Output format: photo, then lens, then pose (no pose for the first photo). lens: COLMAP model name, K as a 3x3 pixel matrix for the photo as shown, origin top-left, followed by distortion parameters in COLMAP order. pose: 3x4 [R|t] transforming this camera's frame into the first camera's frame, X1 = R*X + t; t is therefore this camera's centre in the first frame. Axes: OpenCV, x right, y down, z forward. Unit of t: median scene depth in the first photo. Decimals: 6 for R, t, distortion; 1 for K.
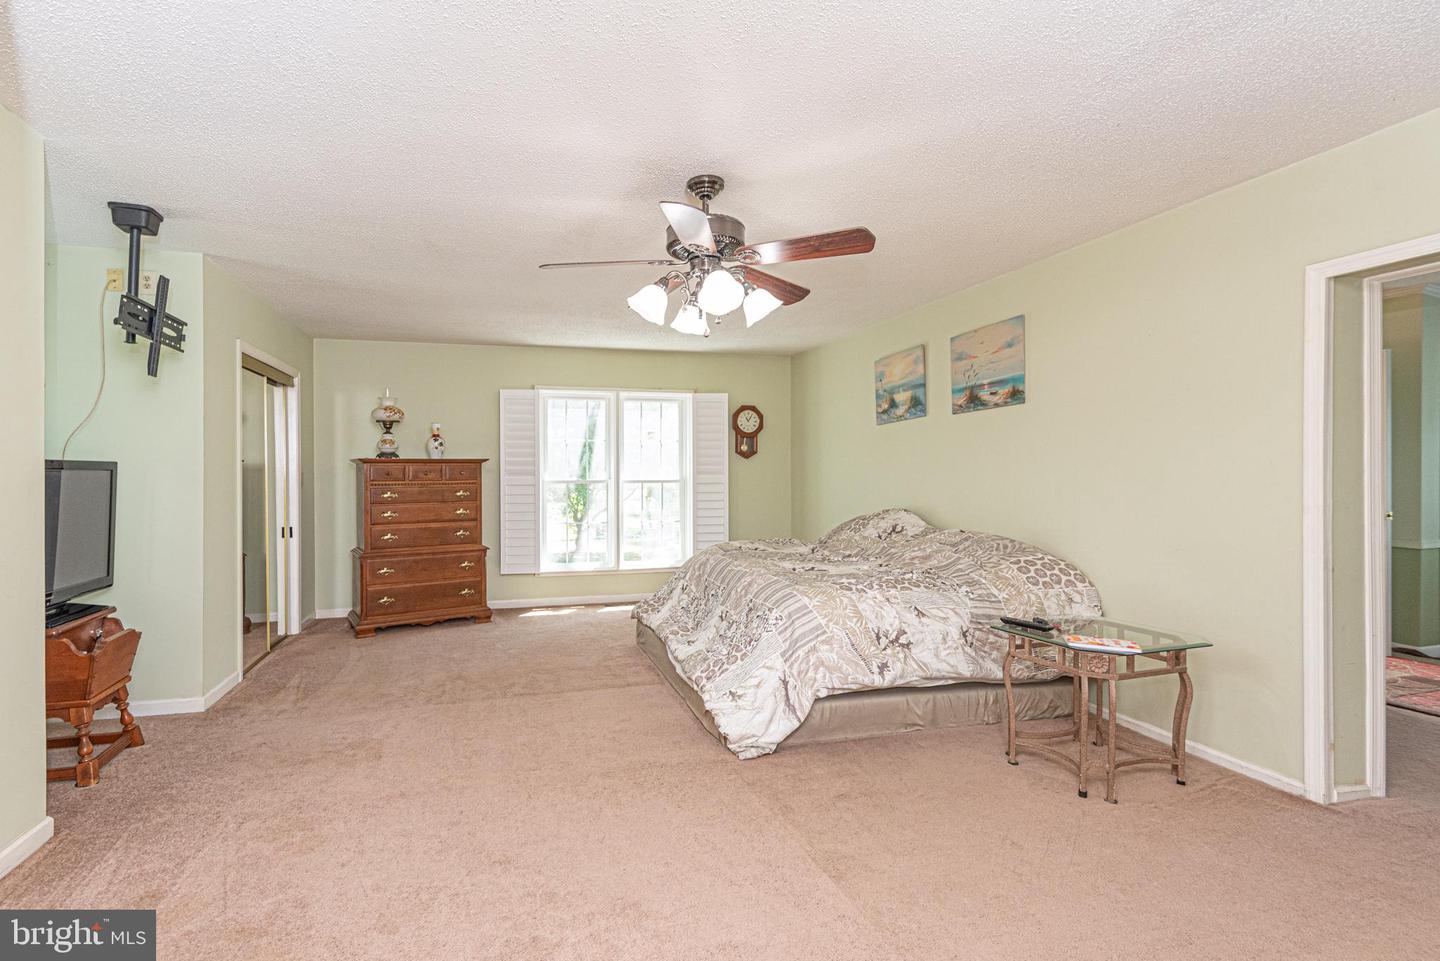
lens RADIAL K [[670.2, 0, 659.5], [0, 670.2, 482.4], [0, 0, 1]] dist [0.035748, -0.022631]
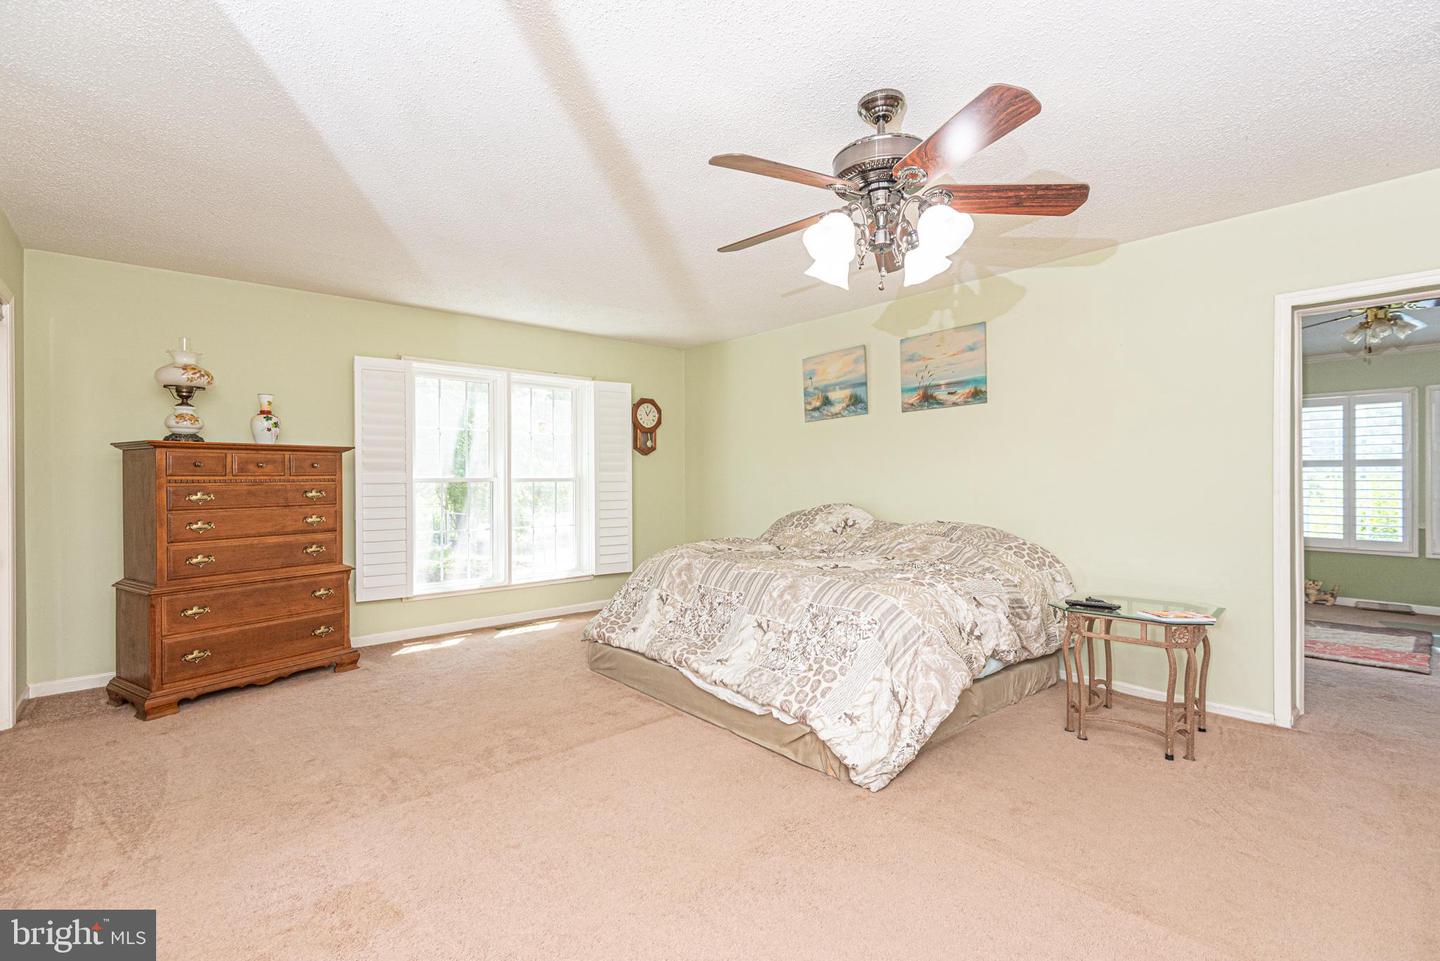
lens RADIAL K [[644.6, 0, 720.6], [0, 644.6, 488.7], [0, 0, 1]] dist [0.032239, -0.018841]
pose [[0.891325, -0.006396, 0.453320, -0.238927], [0.006018, 0.999979, 0.002276, 0.012432], [-0.453325, 0.000699, 0.891345, 0.196511]]
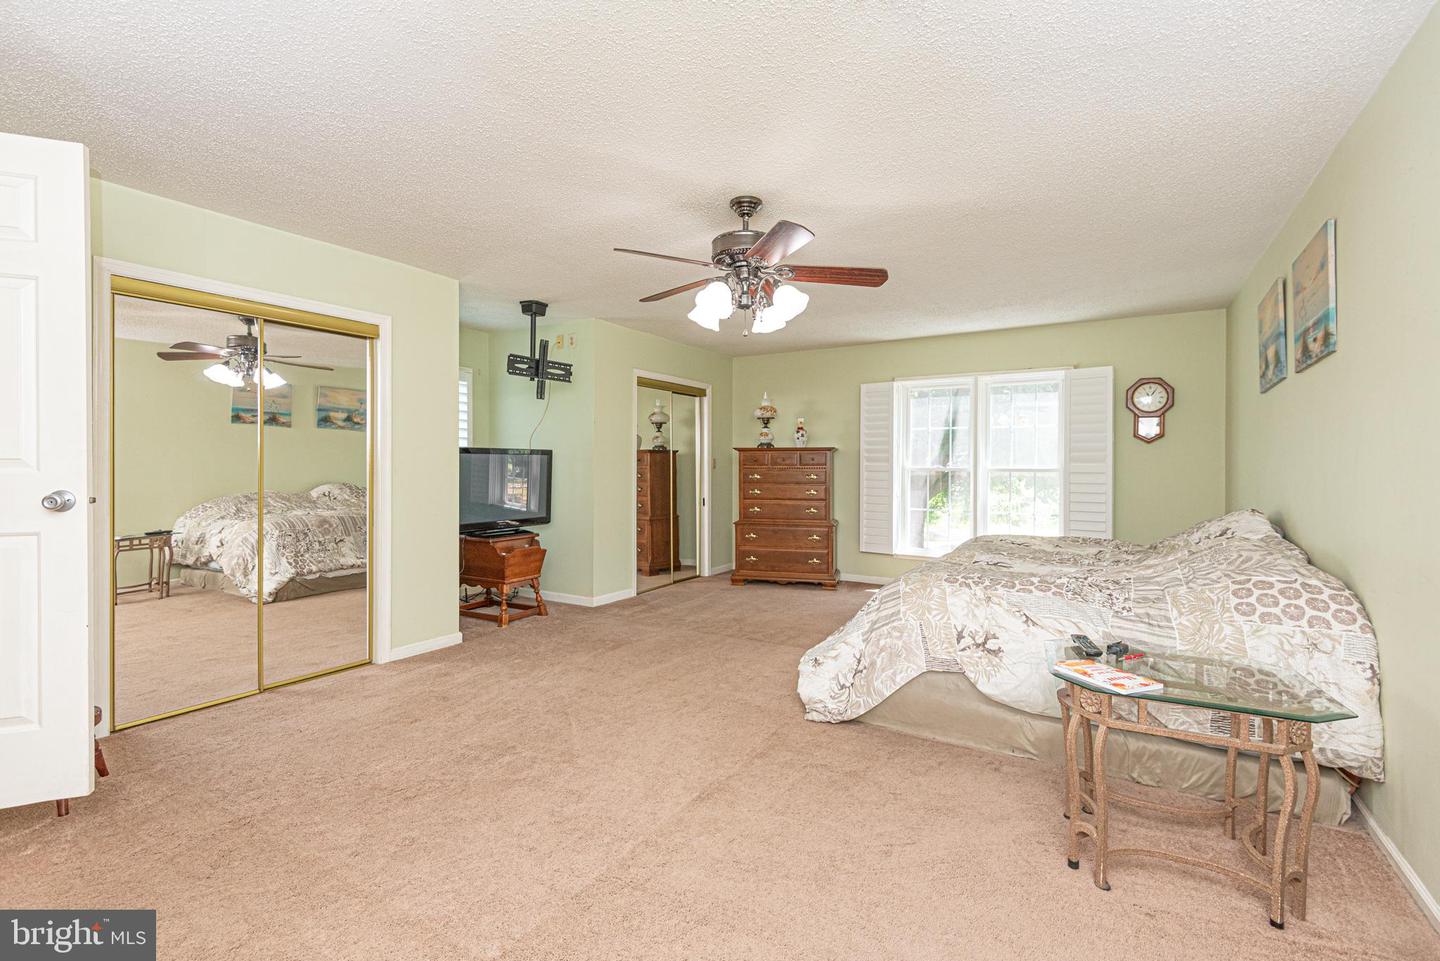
lens RADIAL K [[656.2, 0, 728.6], [0, 656.2, 473.6], [0, 0, 1]] dist [0.038498, -0.020456]
pose [[0.711221, 0.017045, -0.702762, 0.434721], [-0.018612, 0.999812, 0.005414, 0.007705], [0.702722, 0.009229, 0.711405, 0.088803]]
